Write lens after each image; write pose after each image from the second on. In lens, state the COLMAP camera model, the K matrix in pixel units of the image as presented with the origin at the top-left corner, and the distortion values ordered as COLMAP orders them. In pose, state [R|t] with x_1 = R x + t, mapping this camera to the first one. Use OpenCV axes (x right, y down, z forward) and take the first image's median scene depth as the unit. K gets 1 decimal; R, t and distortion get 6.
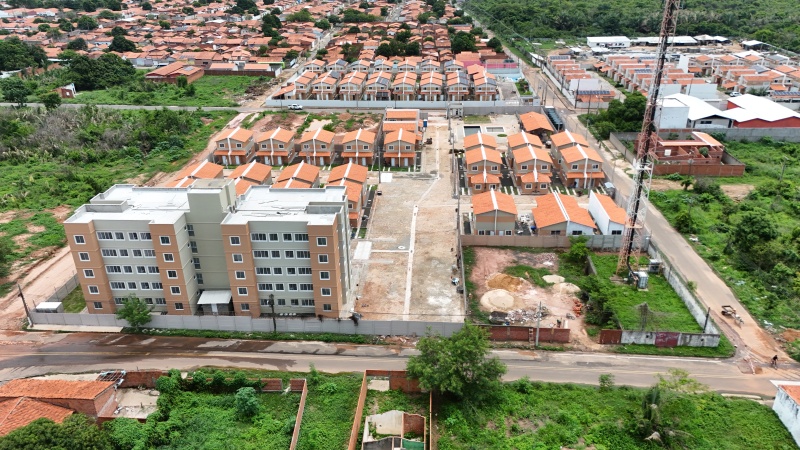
lens RADIAL K [[588.2, 0, 401.0], [0, 588.2, 224.6], [0, 0, 1]] dist [0.056272, -0.049276]
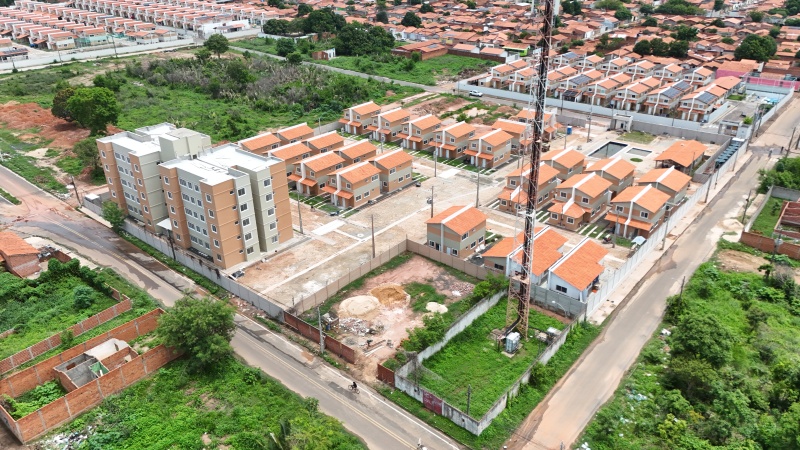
lens RADIAL K [[588.2, 0, 403.3], [0, 588.2, 228.8], [0, 0, 1]] dist [0.056272, -0.049276]
pose [[0.804532, 0.270231, -0.528870, 0.442341], [-0.253174, 0.961575, 0.106191, -0.073253], [0.537244, 0.048462, 0.842033, 0.130019]]
